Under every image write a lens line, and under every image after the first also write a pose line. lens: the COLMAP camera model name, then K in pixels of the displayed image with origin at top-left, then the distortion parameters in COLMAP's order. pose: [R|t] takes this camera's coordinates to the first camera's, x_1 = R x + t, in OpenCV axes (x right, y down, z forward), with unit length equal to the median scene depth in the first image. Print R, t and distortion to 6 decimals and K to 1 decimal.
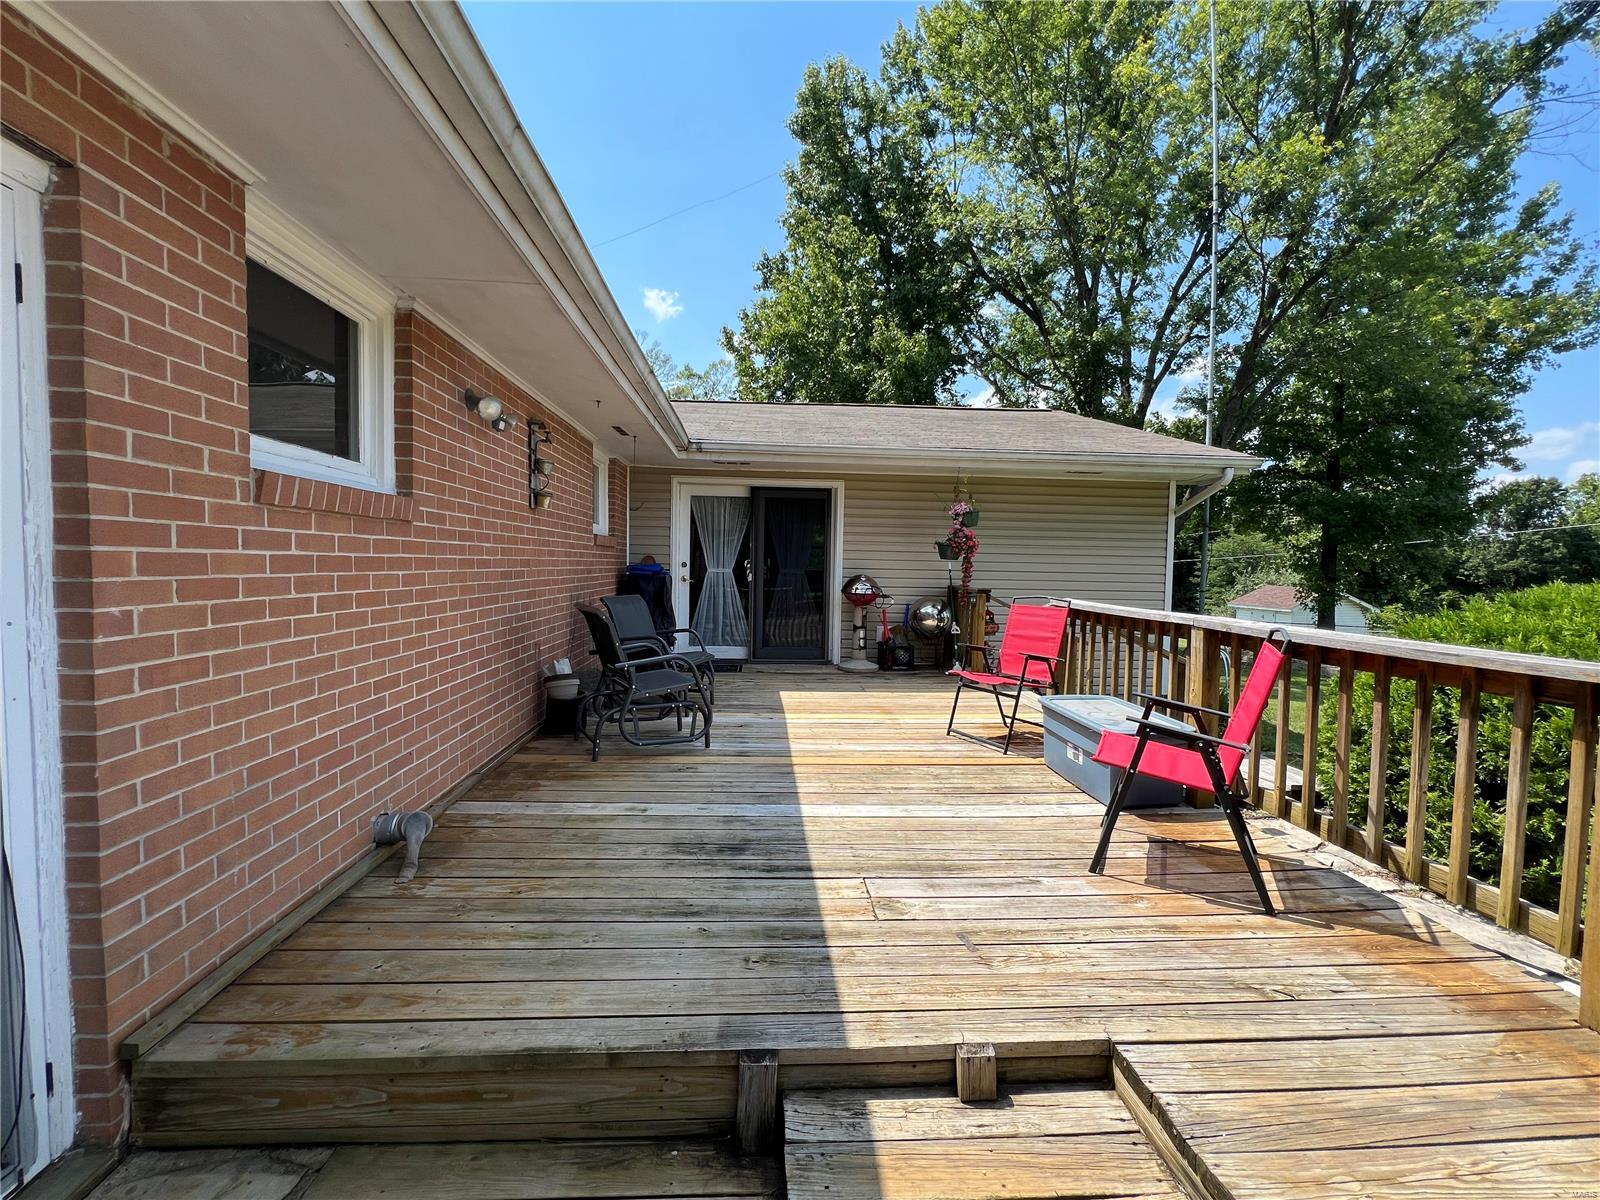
lens RADIAL K [[657.7, 0, 800.0], [0, 657.7, 600.0], [0, 0, 1]] dist [0.000329, 0.000421]
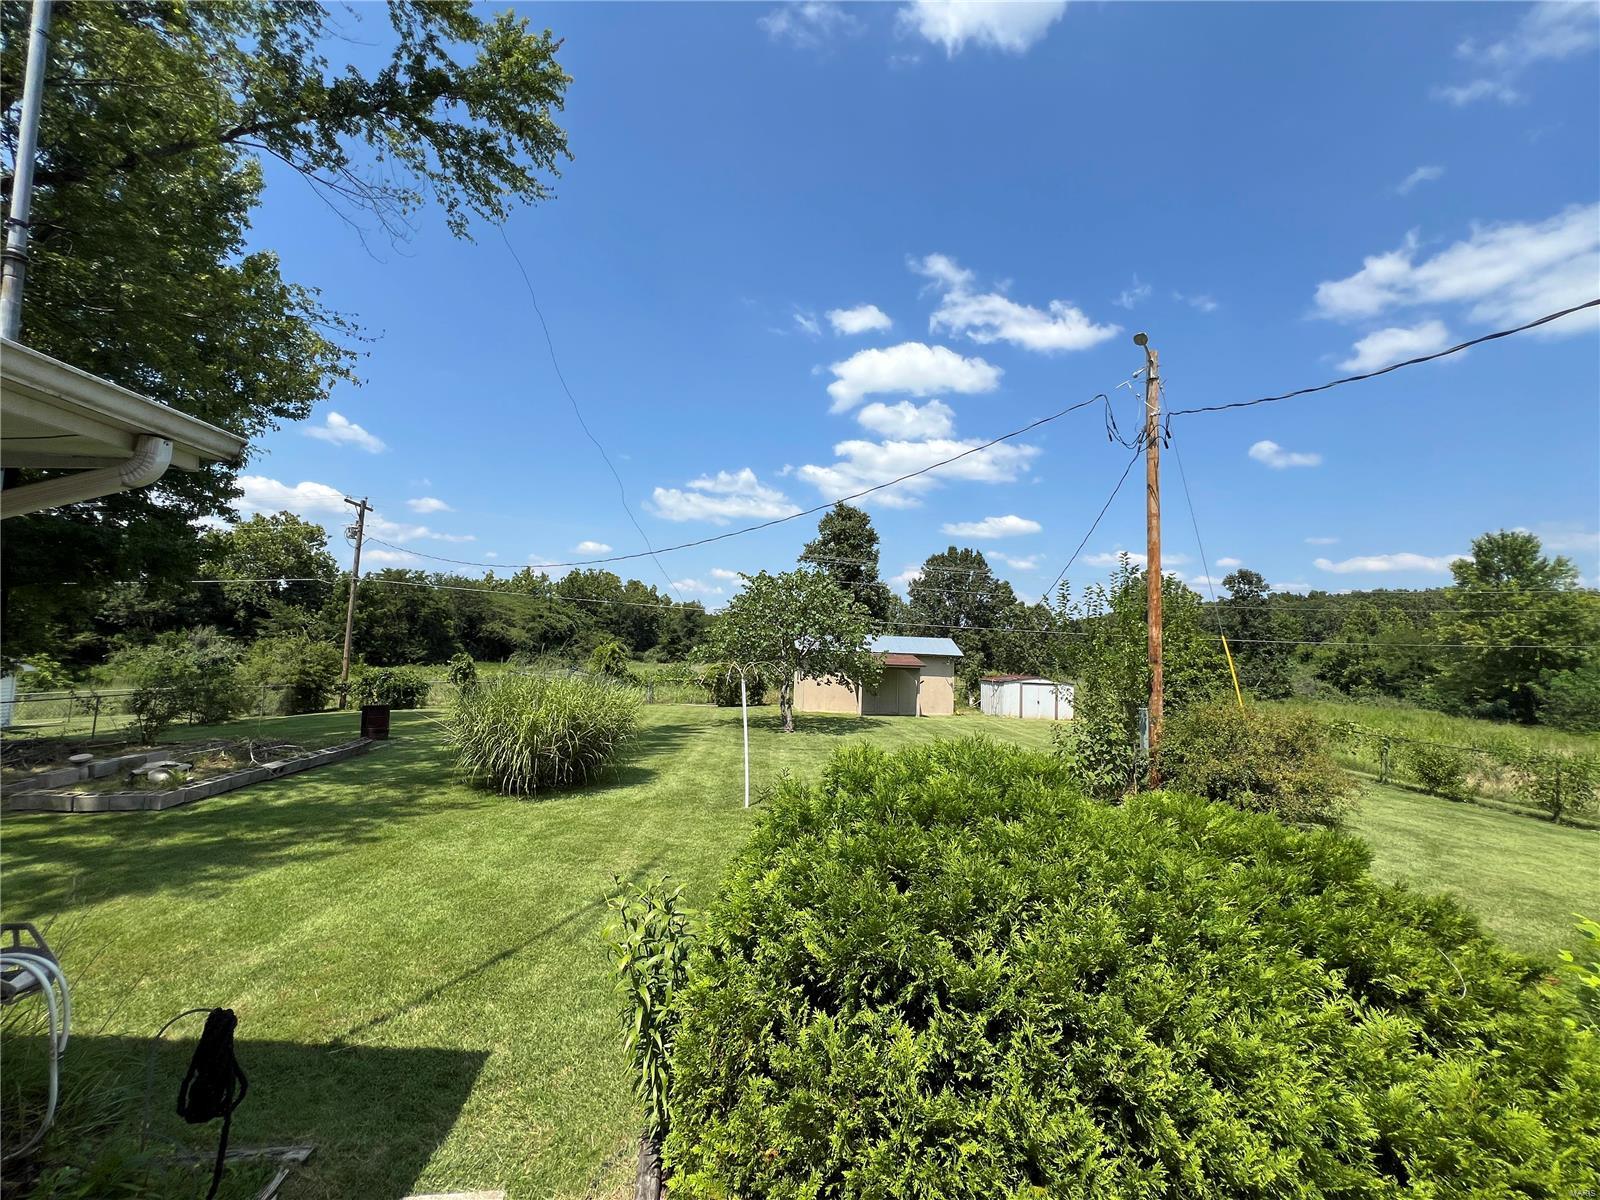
lens RADIAL K [[640.8, 0, 799.7], [0, 640.8, 592.1], [0, 0, 1]] dist [0.000061, 0.000195]
pose [[-0.064574, 0.052655, 0.996523, 0.103183], [0.014275, 0.998553, -0.051837, -0.032604], [-0.997811, 0.010878, -0.065232, 0.231728]]
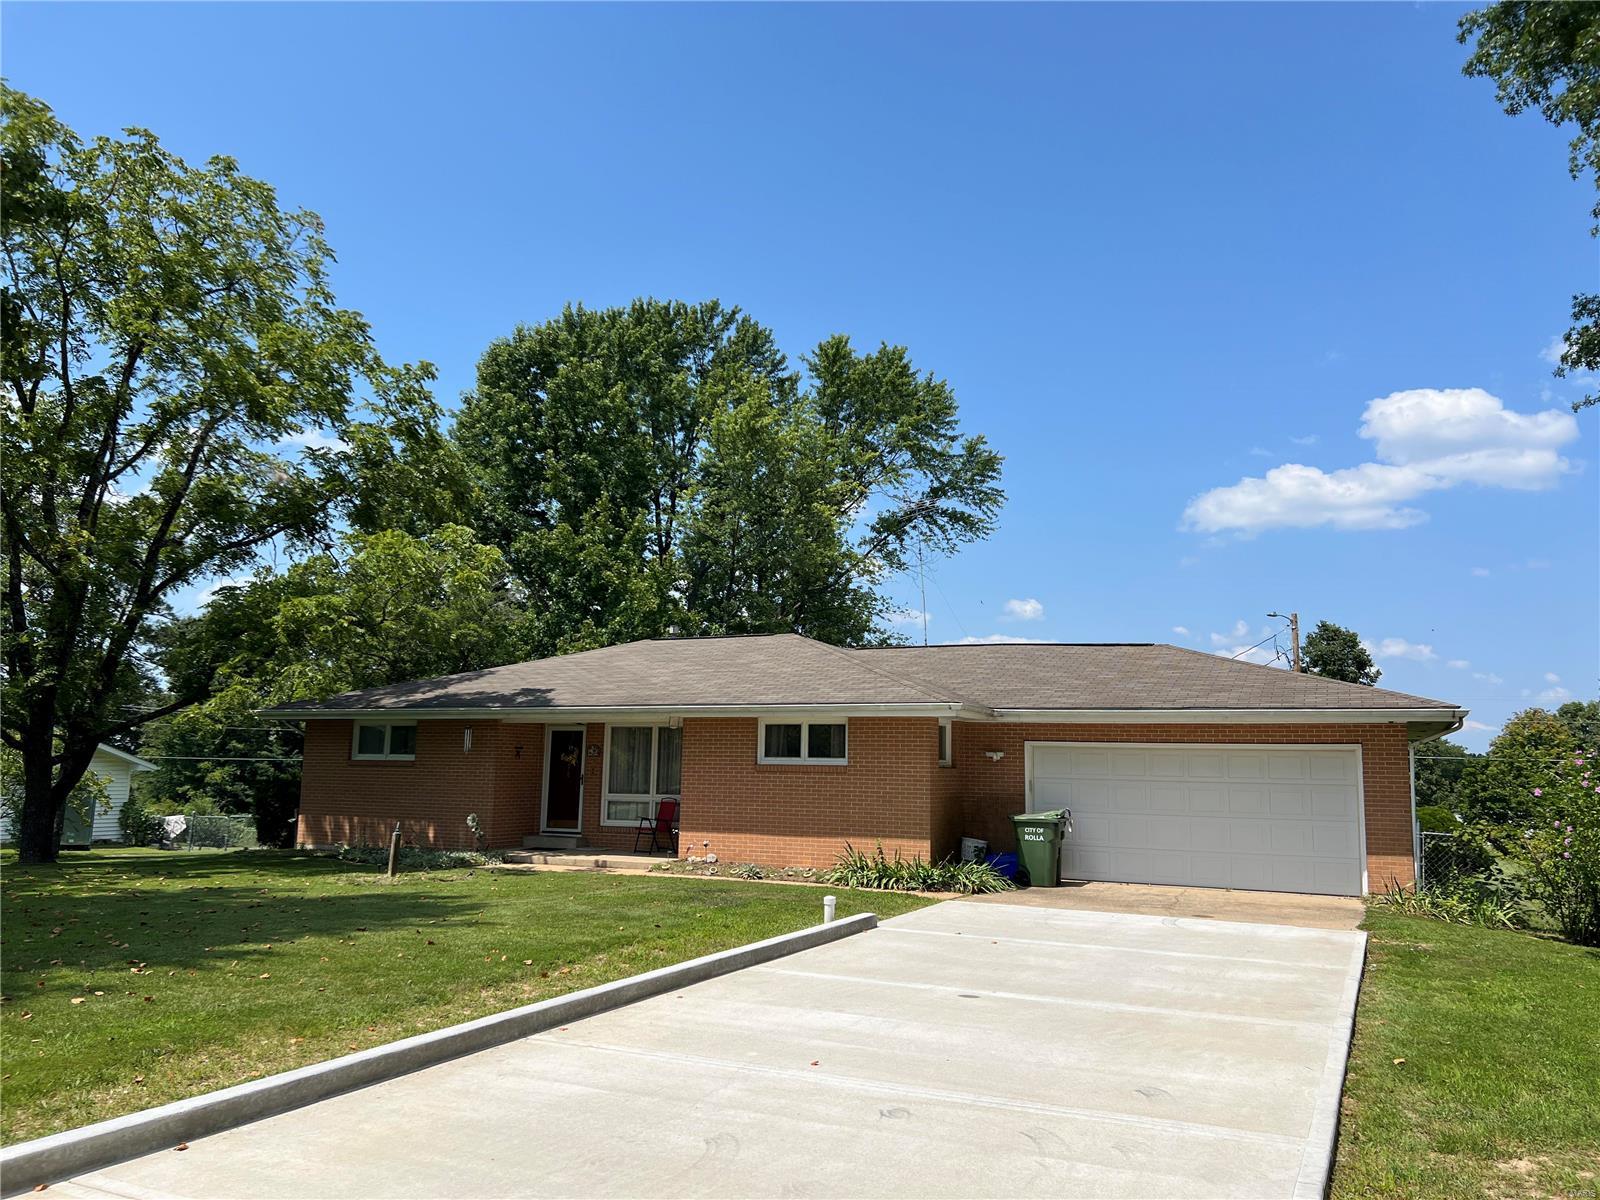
lens RADIAL K [[1214.5, 0, 823.3], [0, 1214.5, 600.0], [0, 0, 1]] dist [0.100432, -0.200756]
pose [[0.480976, 0.114150, 0.869271, -1.456798], [0.036813, 0.987984, -0.150109, -0.009479], [-0.875961, 0.104199, 0.470994, -0.369199]]
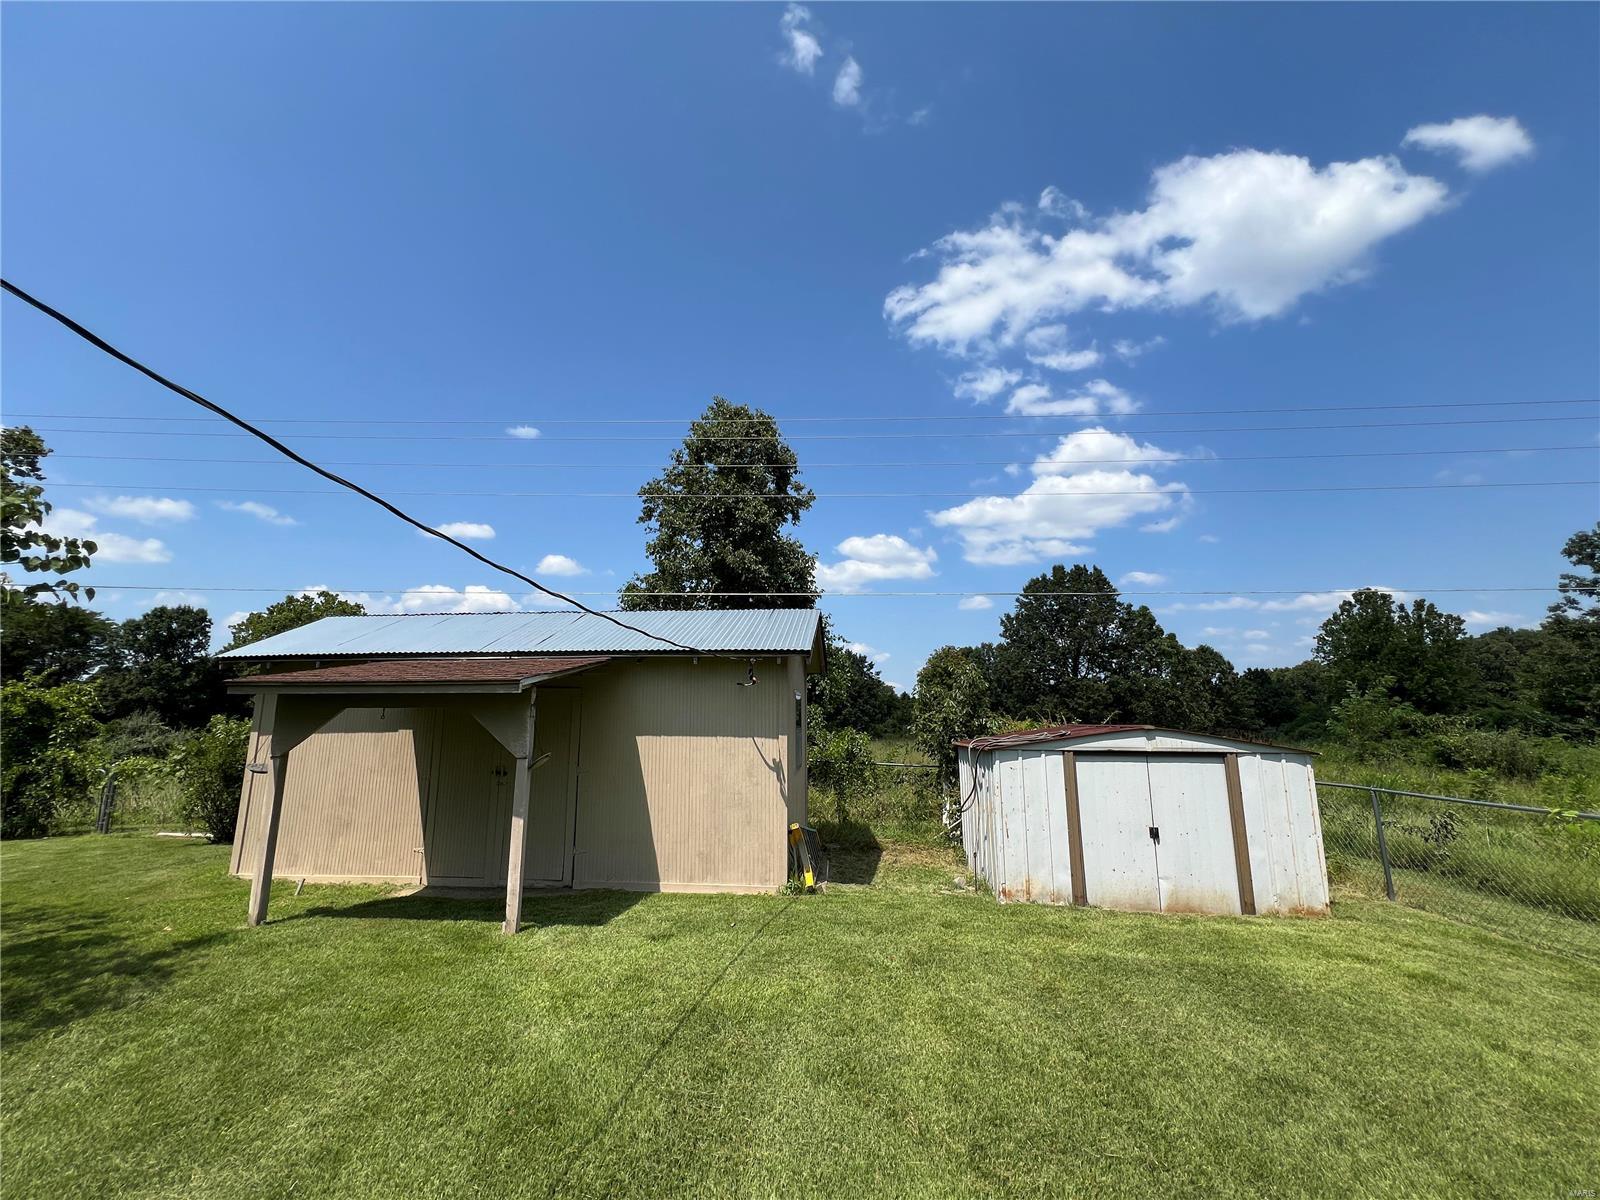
lens RADIAL K [[643.1, 0, 798.0], [0, 643.1, 595.8], [0, 0, 1]] dist [-0.002579, 0.000975]
pose [[0.149385, 0.160604, 0.975649, 1.028352], [0.056451, 0.983726, -0.170577, 0.059416], [-0.987166, 0.080558, 0.137887, -0.217817]]
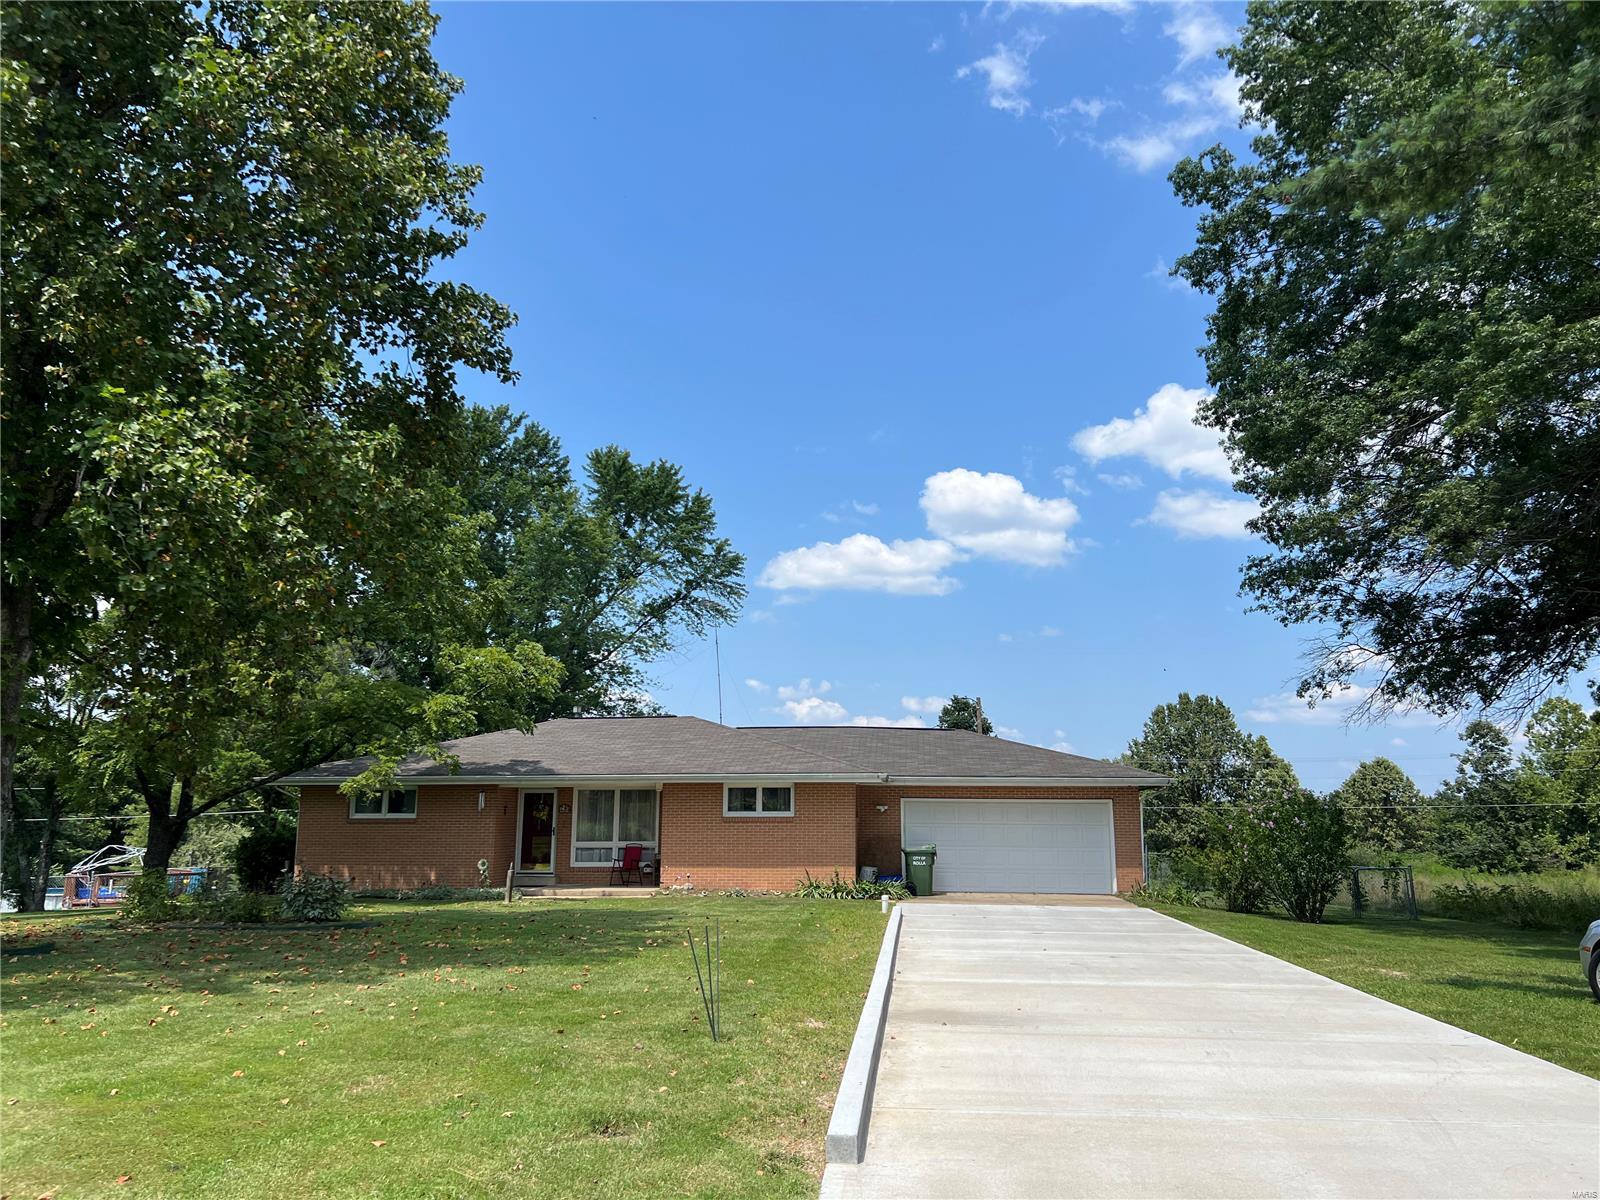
lens RADIAL K [[1214.5, 0, 823.3], [0, 1214.5, 600.0], [0, 0, 1]] dist [0.100432, -0.200756]
pose [[0.152757, 0.165283, 0.974344, -2.007412], [0.052991, 0.983127, -0.175081, -0.022447], [-0.986842, 0.078377, 0.141421, -0.156387]]
